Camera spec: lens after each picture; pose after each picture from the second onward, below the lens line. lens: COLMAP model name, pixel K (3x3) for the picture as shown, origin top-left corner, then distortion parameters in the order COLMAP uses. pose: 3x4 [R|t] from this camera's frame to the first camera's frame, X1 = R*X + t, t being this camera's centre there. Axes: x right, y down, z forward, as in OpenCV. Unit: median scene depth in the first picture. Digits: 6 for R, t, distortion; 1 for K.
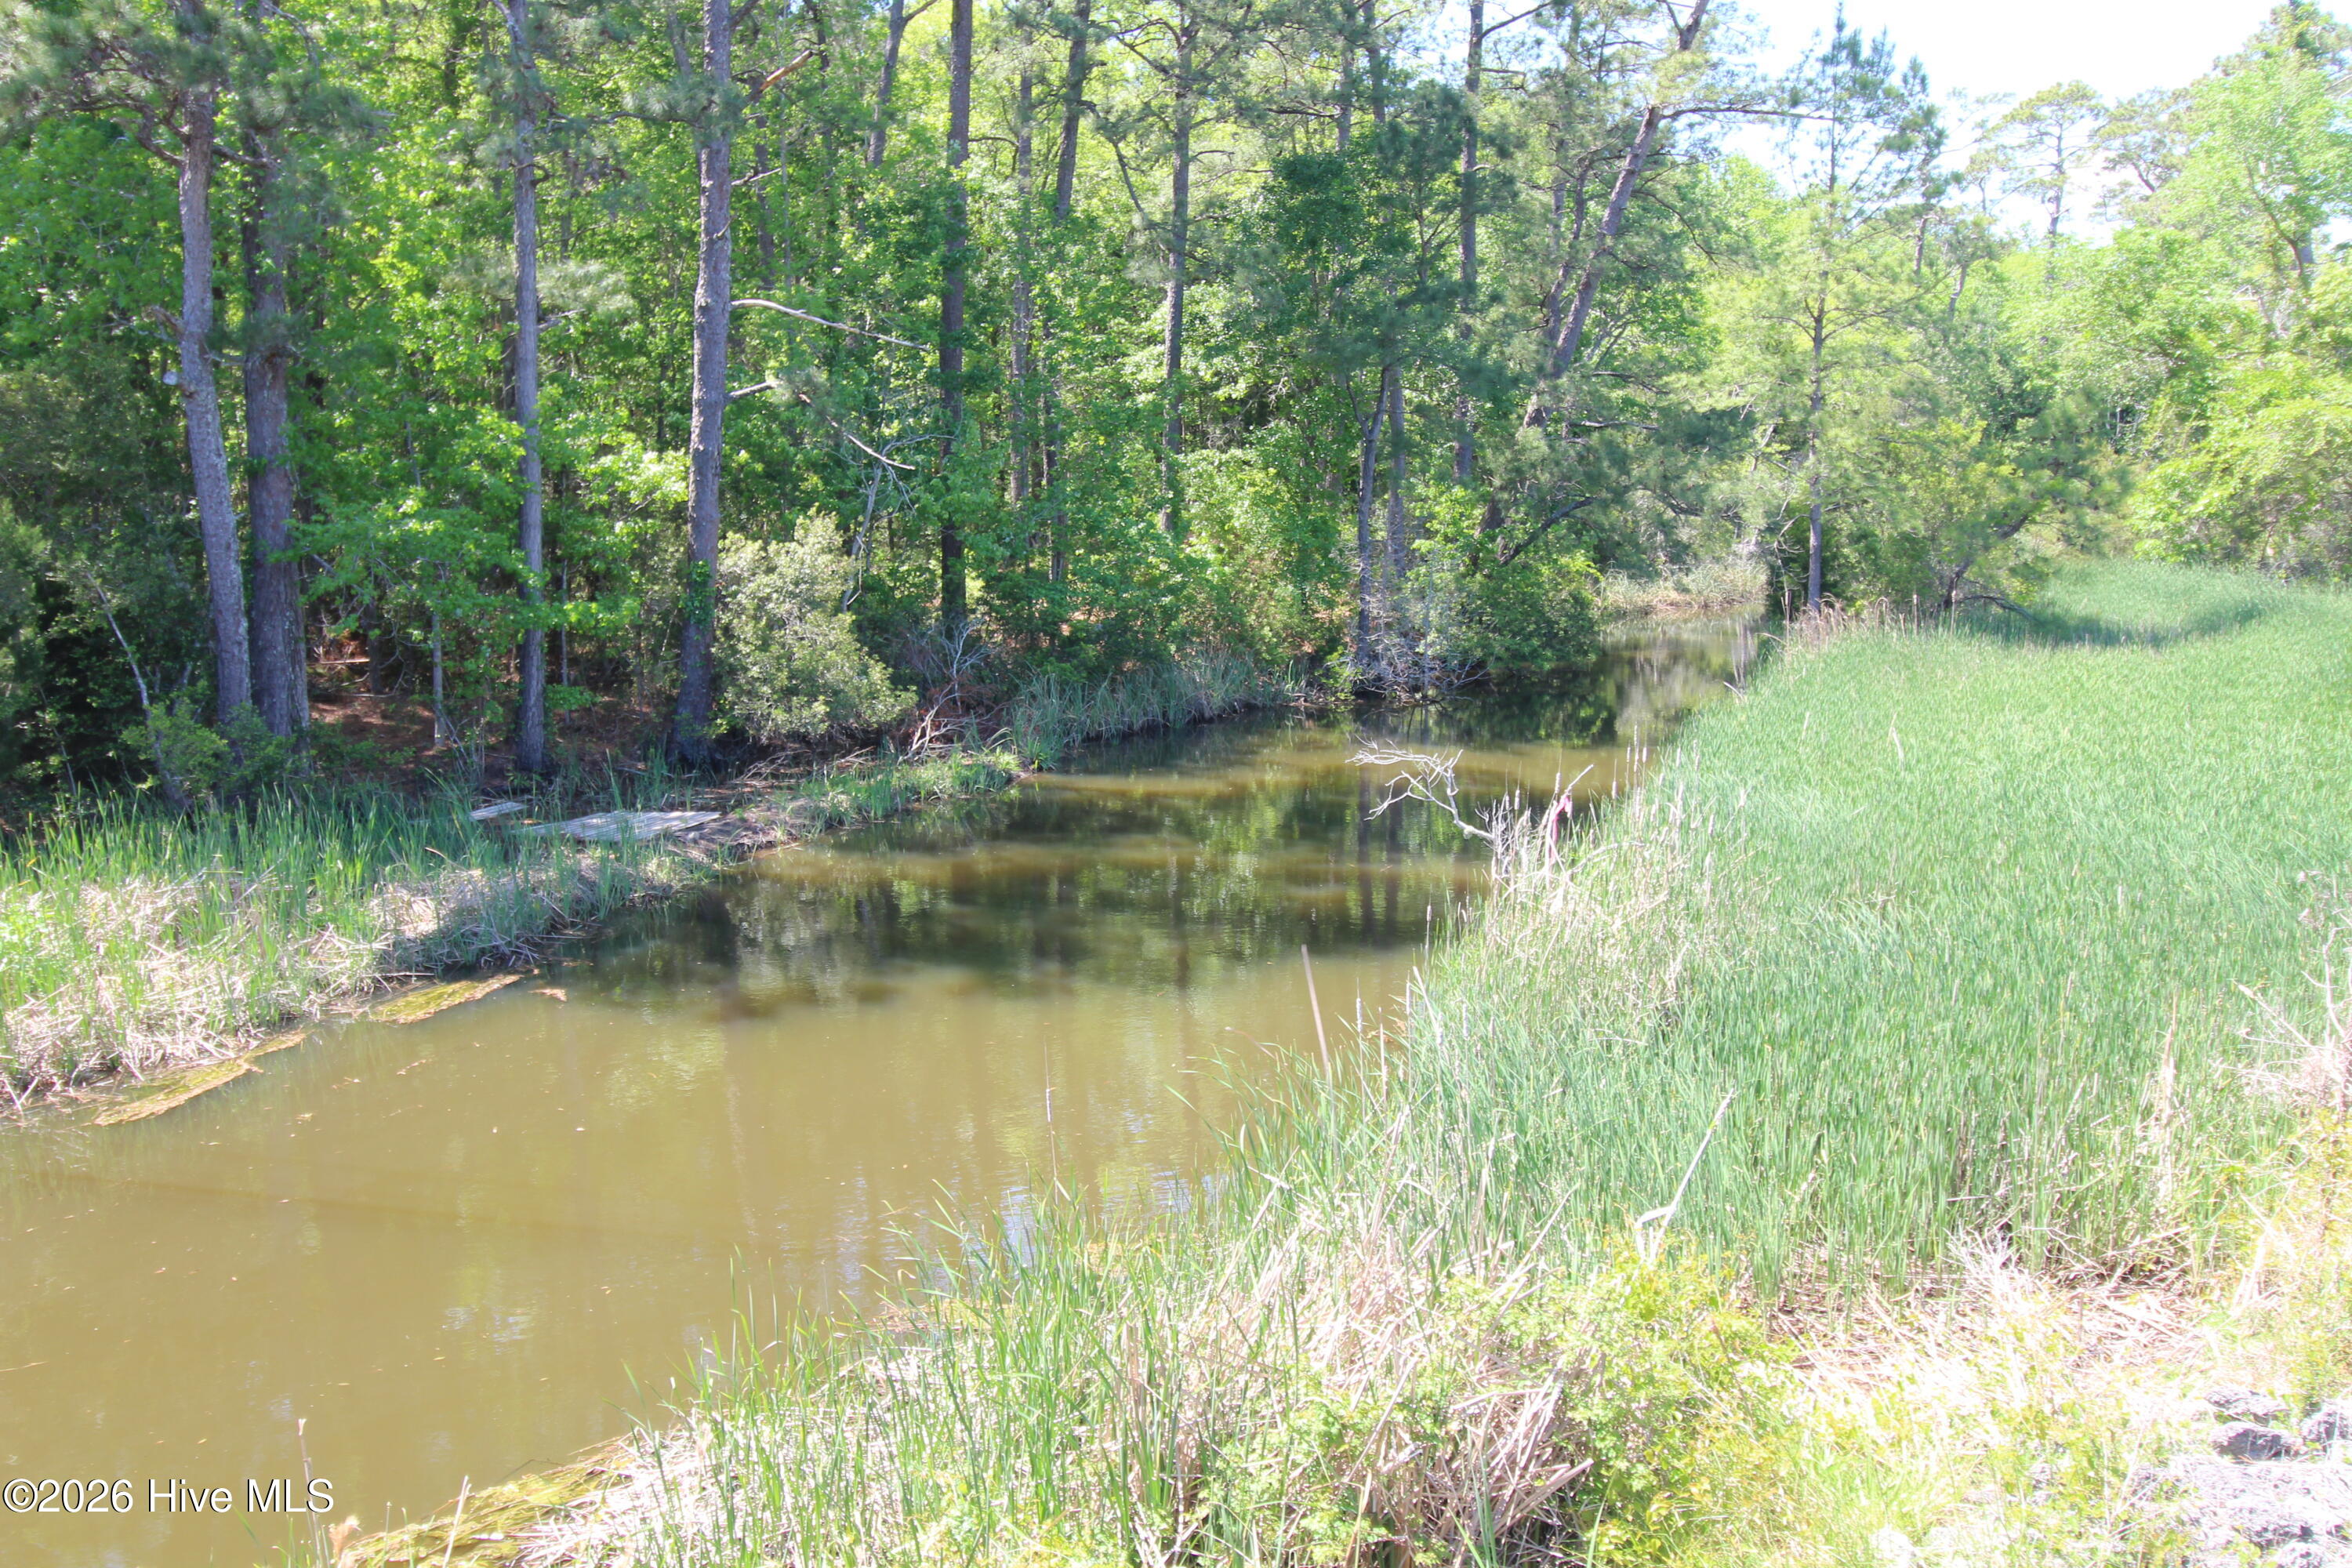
lens RADIAL K [[1859.4, 0, 1170.6], [0, 1859.4, 787.8], [0, 0, 1]] dist [0.006019, 0.007094]
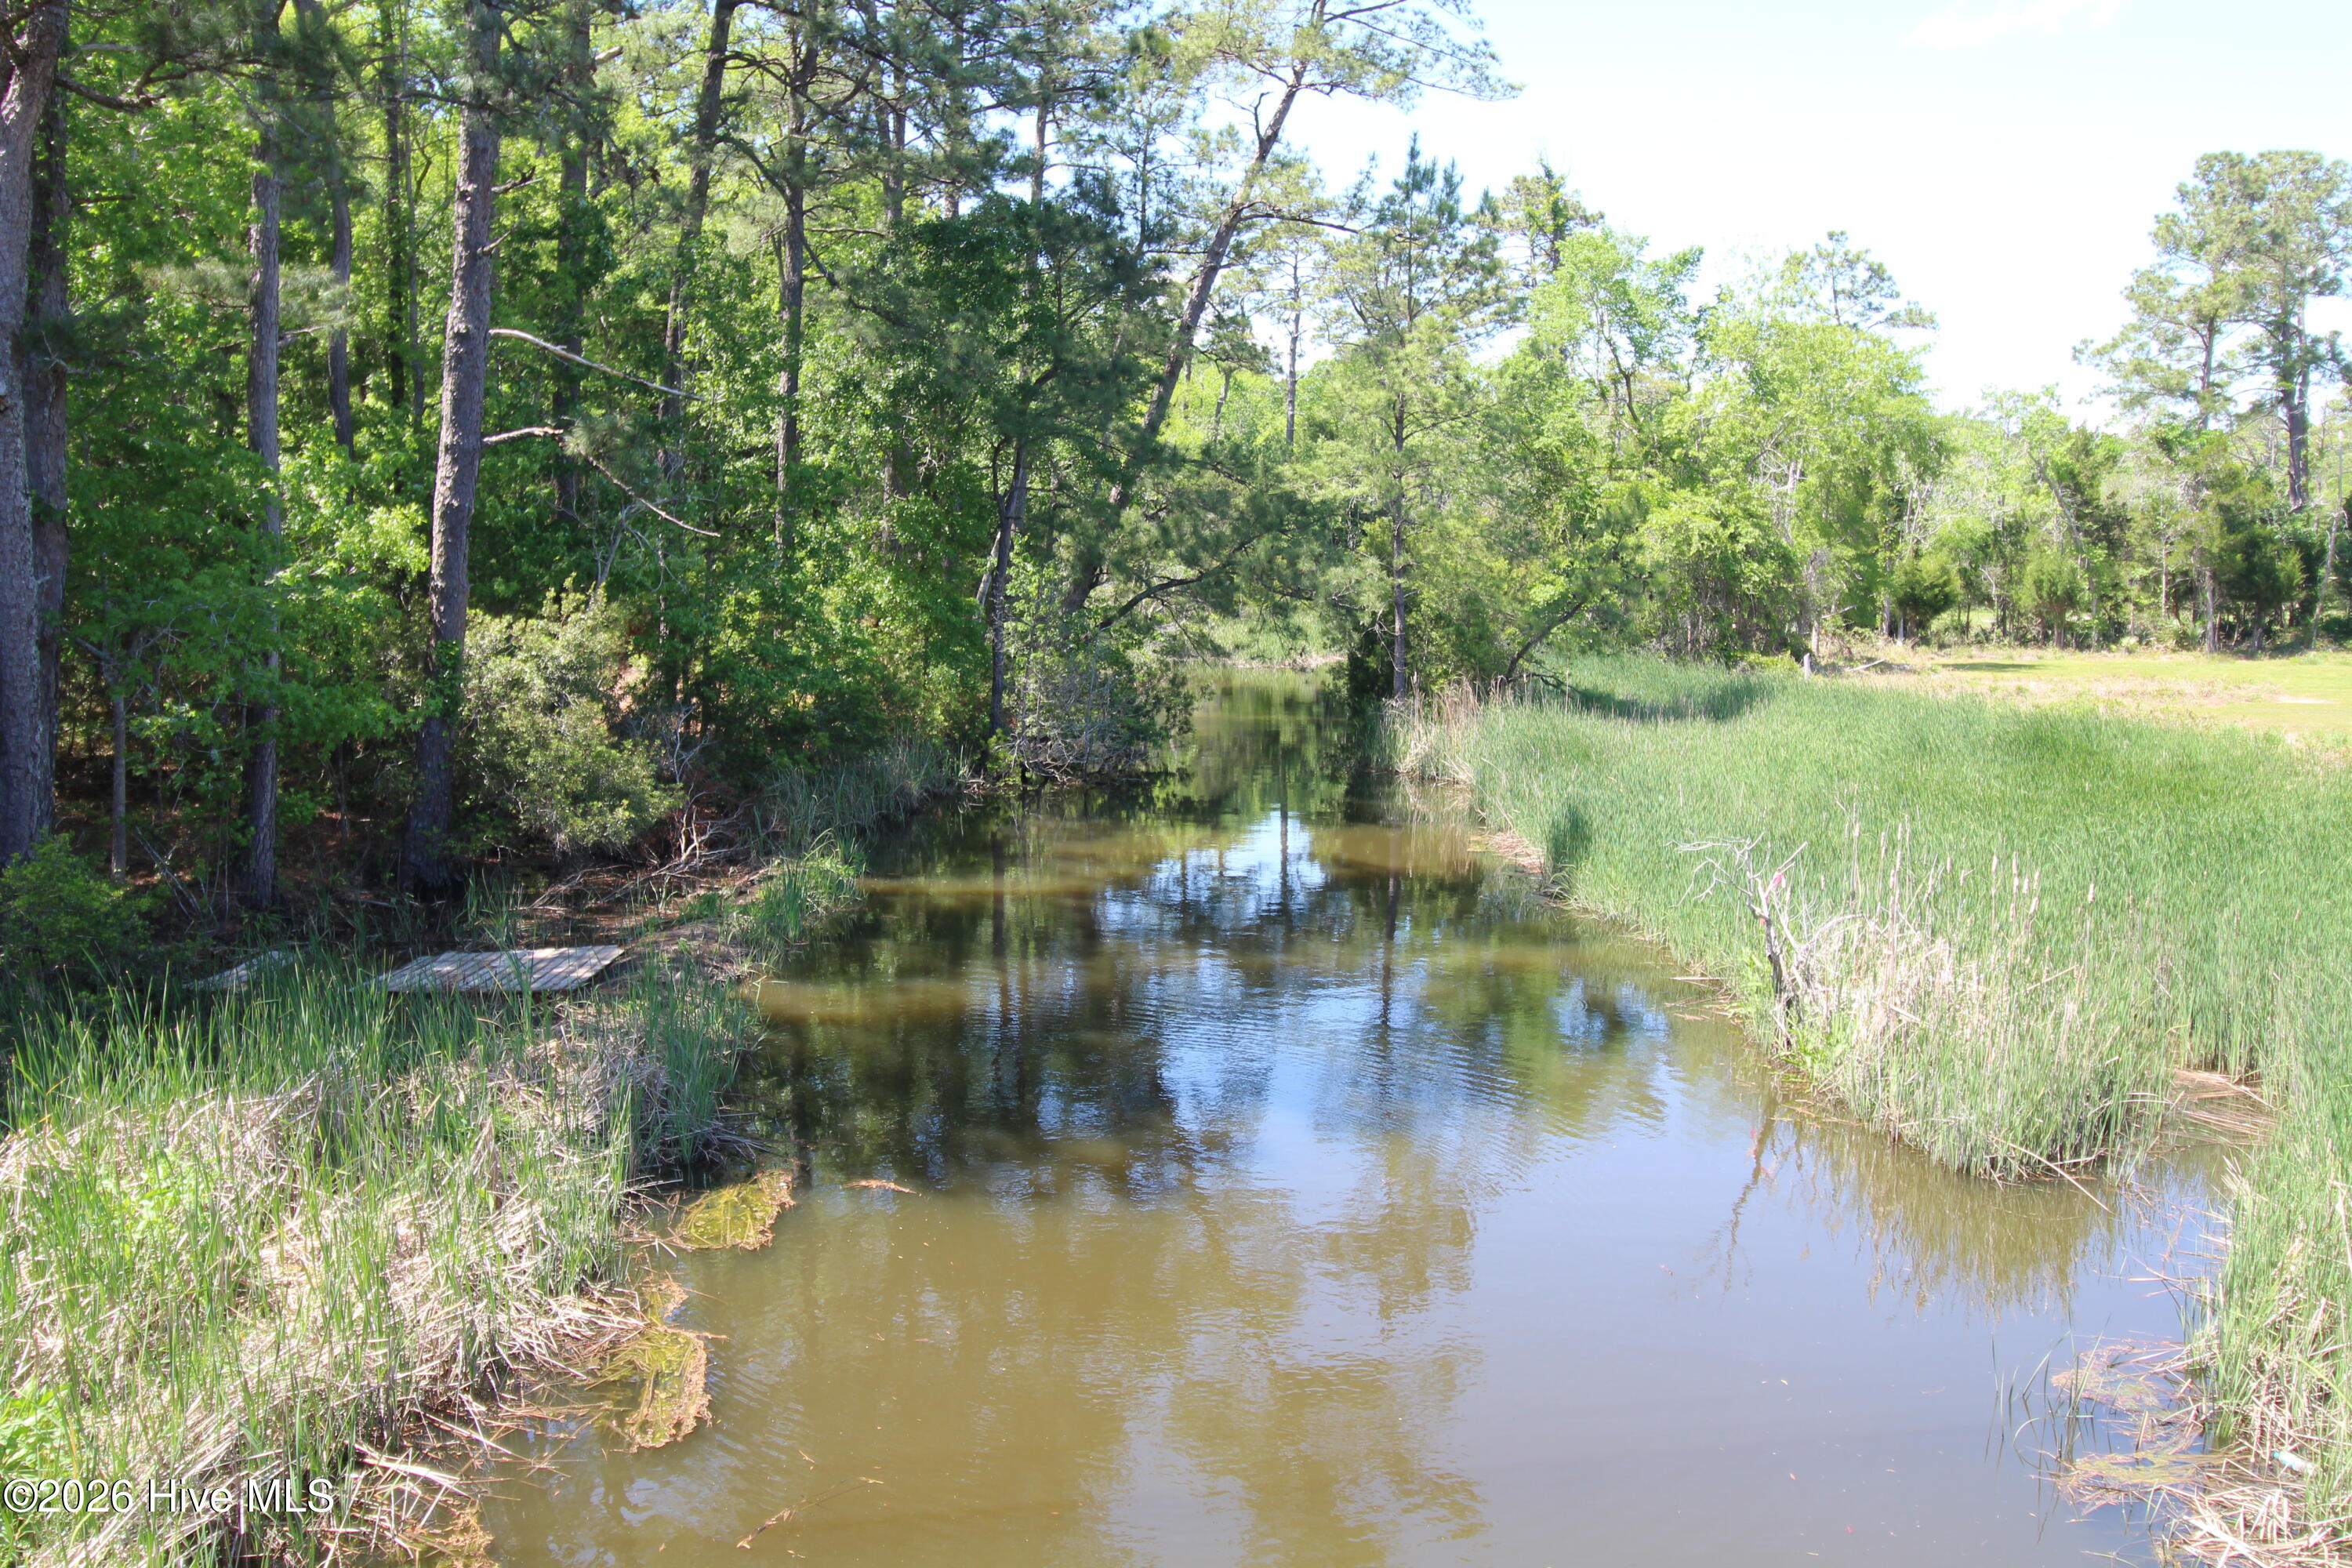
lens RADIAL K [[1859.4, 0, 1170.6], [0, 1859.4, 787.8], [0, 0, 1]] dist [0.006019, 0.007094]
pose [[0.900169, -0.031255, 0.434417, -0.318617], [0.048735, 0.998386, -0.029155, -0.017480], [-0.432805, 0.047416, 0.900240, 0.124329]]
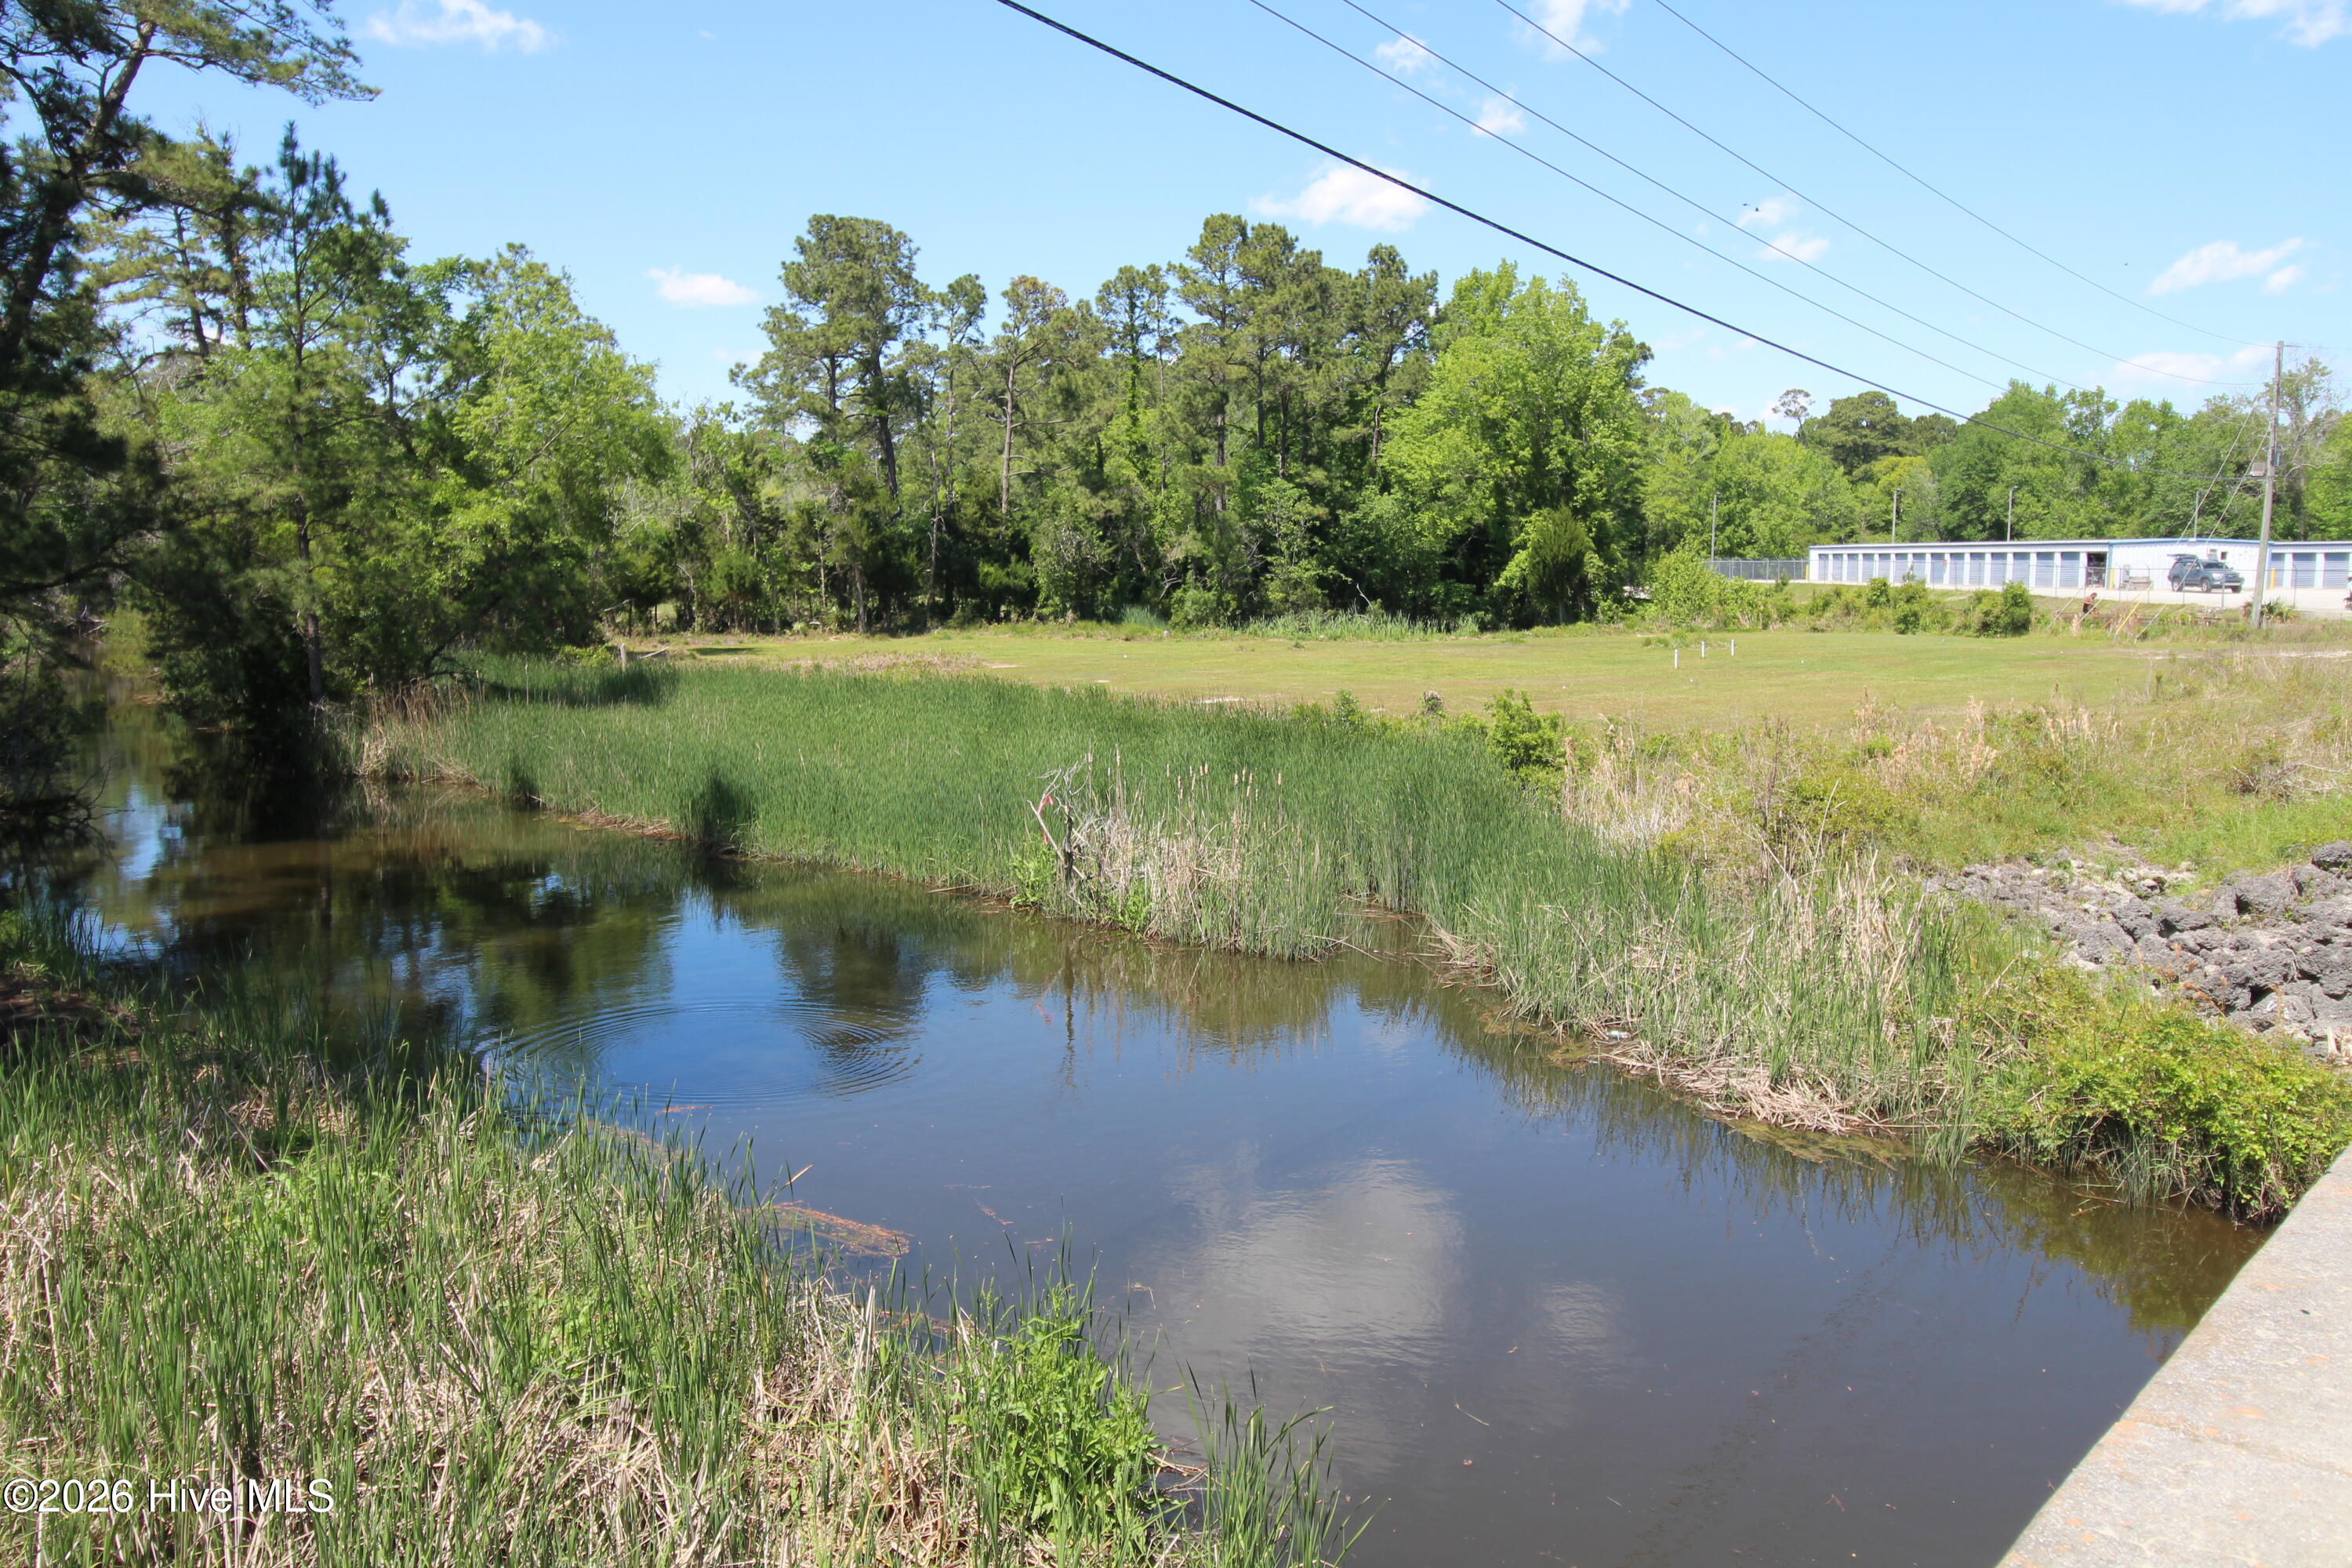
lens RADIAL K [[1859.4, 0, 1170.6], [0, 1859.4, 787.8], [0, 0, 1]] dist [0.006019, 0.007094]
pose [[0.353407, -0.096660, 0.930462, -0.614748], [0.140449, 0.988856, 0.049381, -0.034855], [-0.924866, 0.113231, 0.363045, 0.239389]]
